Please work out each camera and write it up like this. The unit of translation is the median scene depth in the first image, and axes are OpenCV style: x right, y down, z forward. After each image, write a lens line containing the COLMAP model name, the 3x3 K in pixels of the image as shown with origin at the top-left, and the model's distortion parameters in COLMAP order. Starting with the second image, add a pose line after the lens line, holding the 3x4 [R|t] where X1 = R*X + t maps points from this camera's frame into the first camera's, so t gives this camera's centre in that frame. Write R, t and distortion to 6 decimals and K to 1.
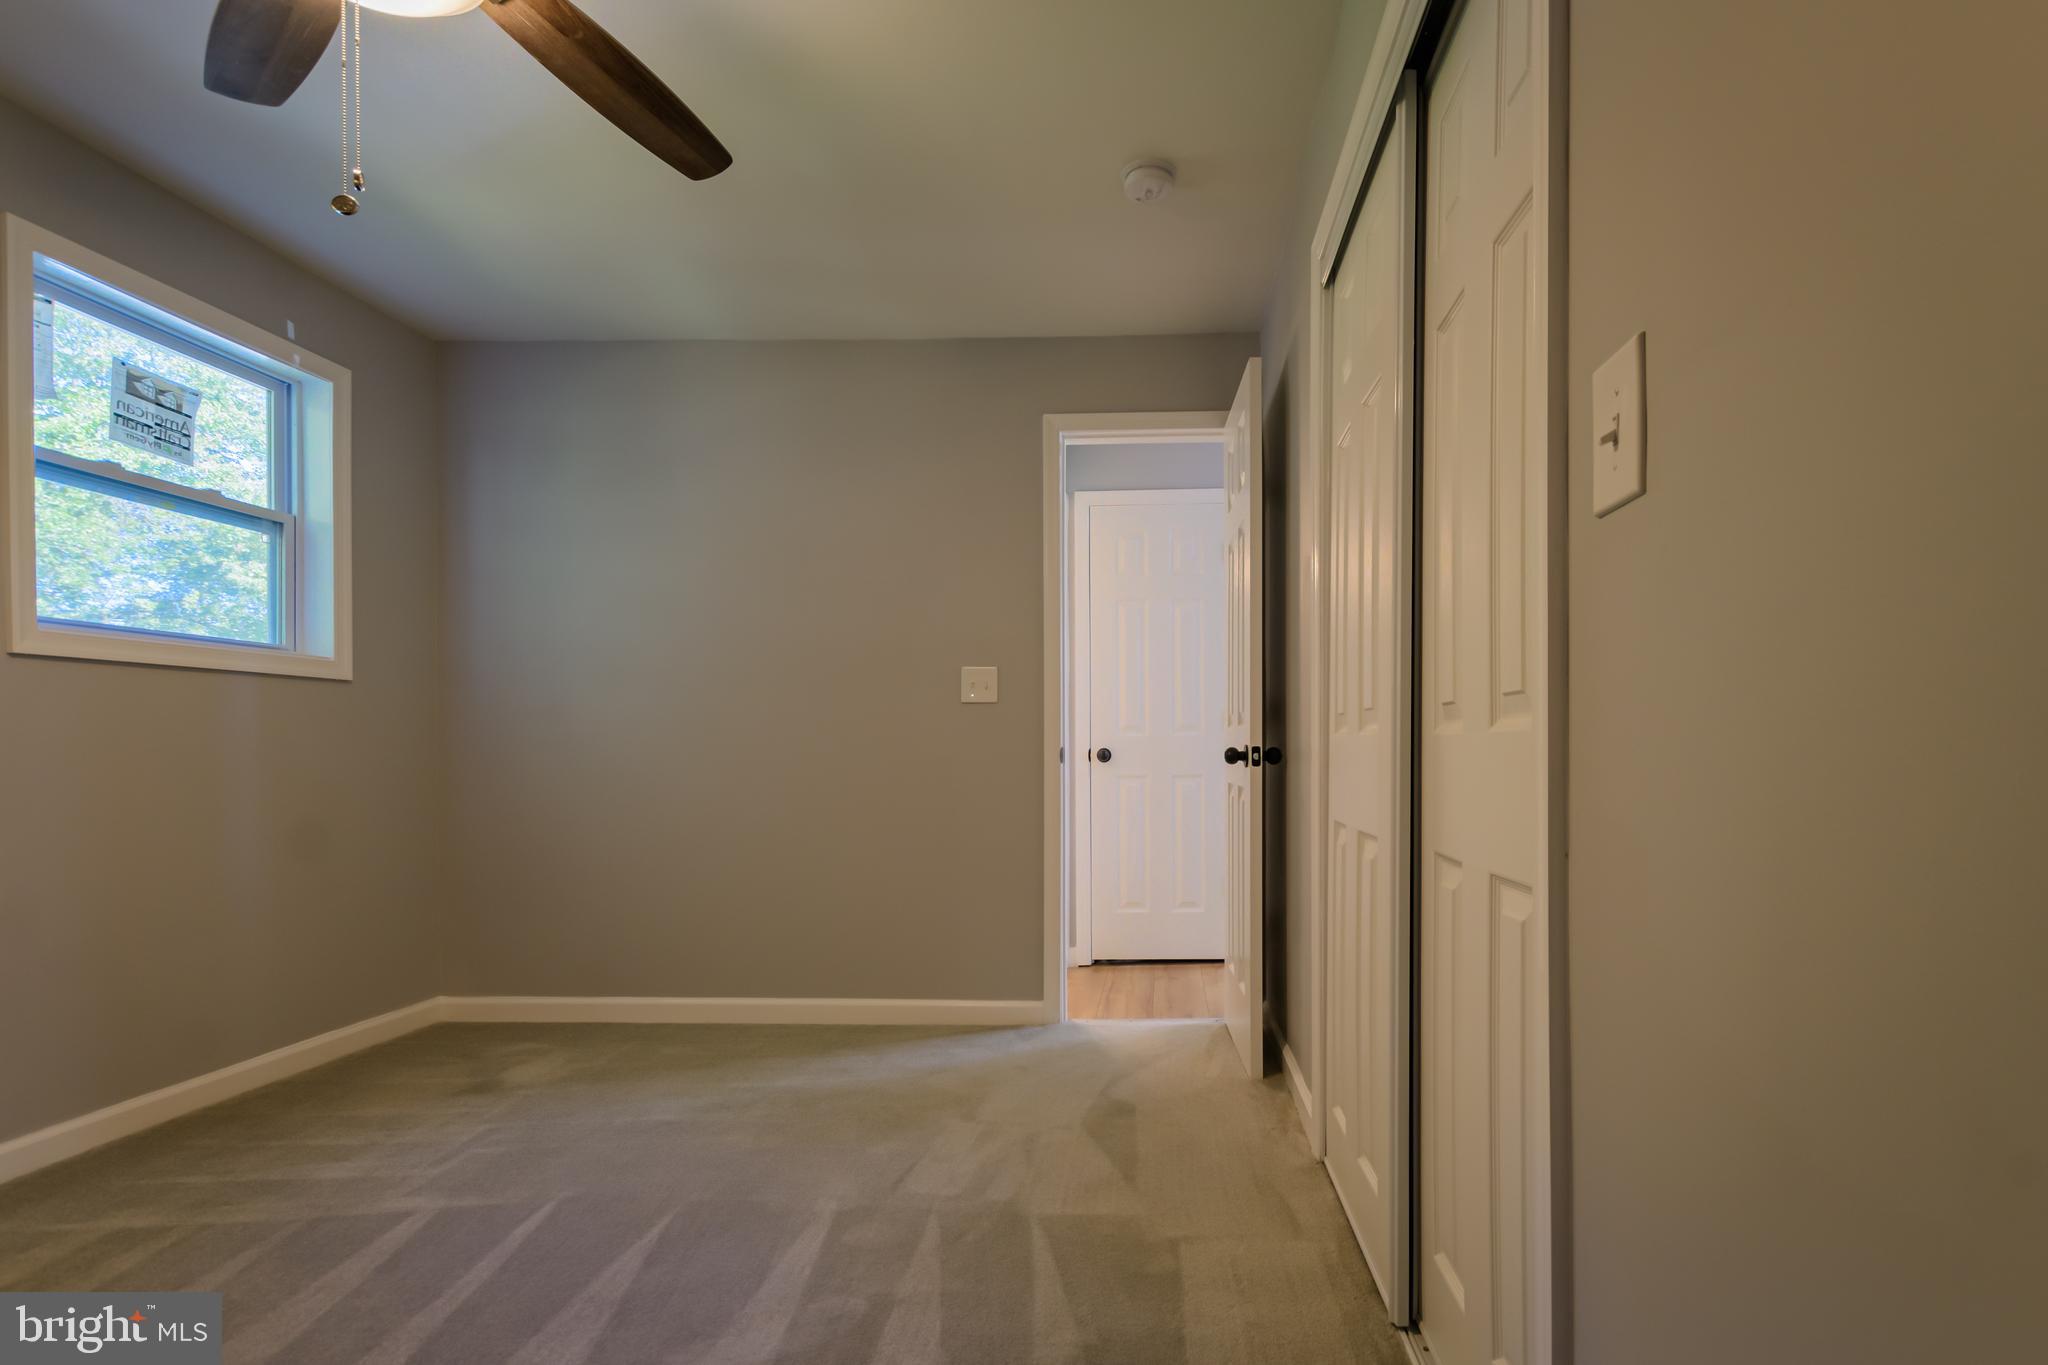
lens RADIAL K [[931.1, 0, 1063.4], [0, 931.1, 726.5], [0, 0, 1]] dist [0.001830, -0.000190]
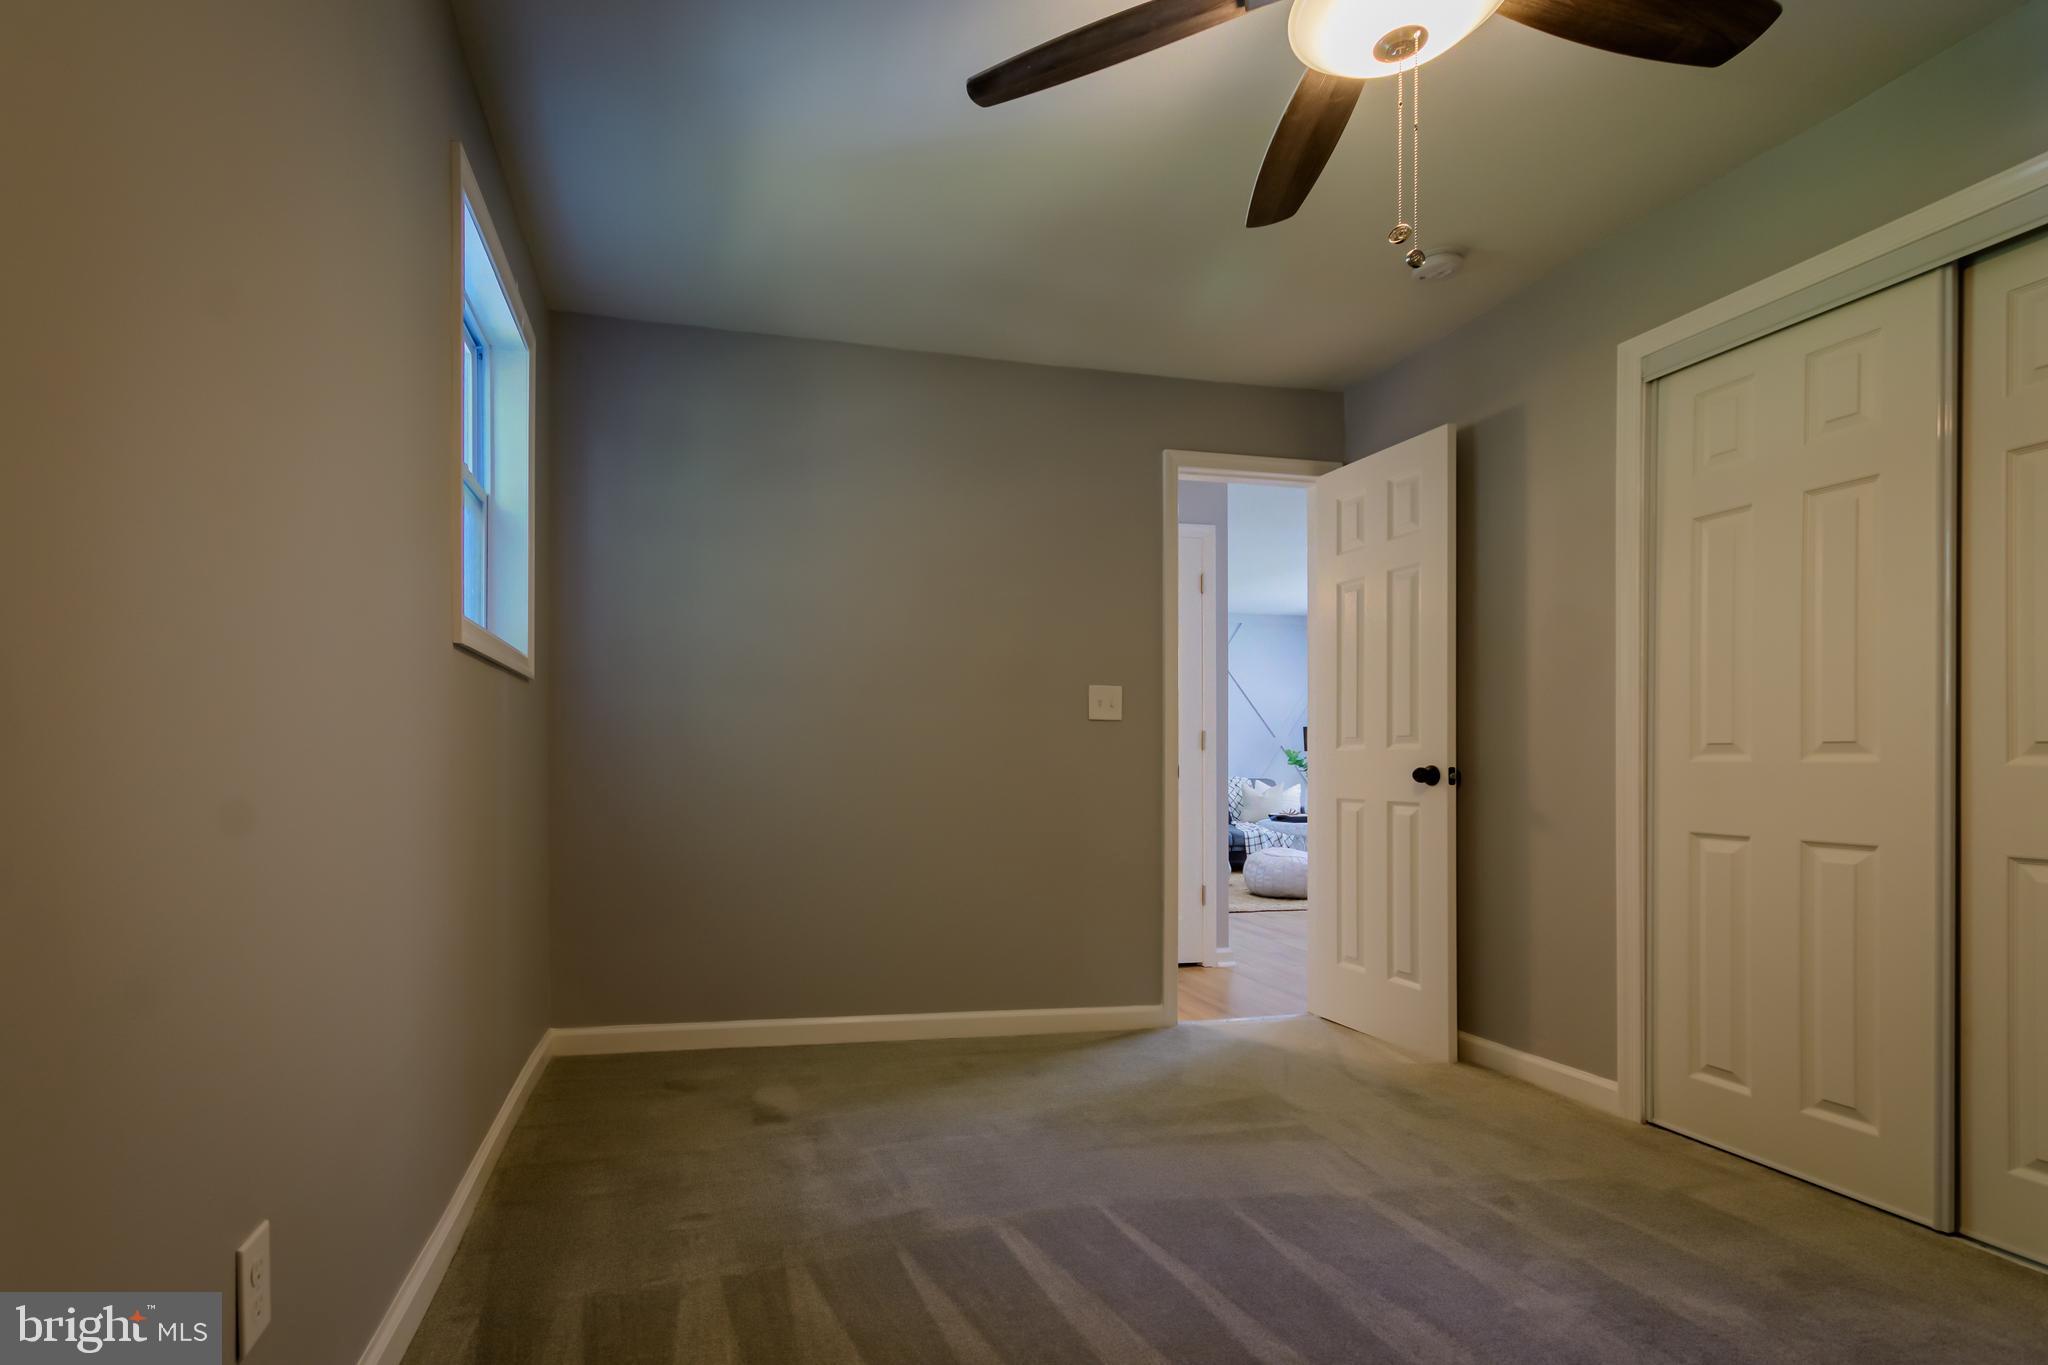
lens RADIAL K [[915.4, 0, 1024.1], [0, 915.4, 732.6], [0, 0, 1]] dist [0.003062, 0.000201]
pose [[0.975431, 0.022639, 0.219137, -0.406592], [-0.020804, 0.999727, -0.010678, 0.001120], [-0.219319, 0.005856, 0.975636, 0.021132]]
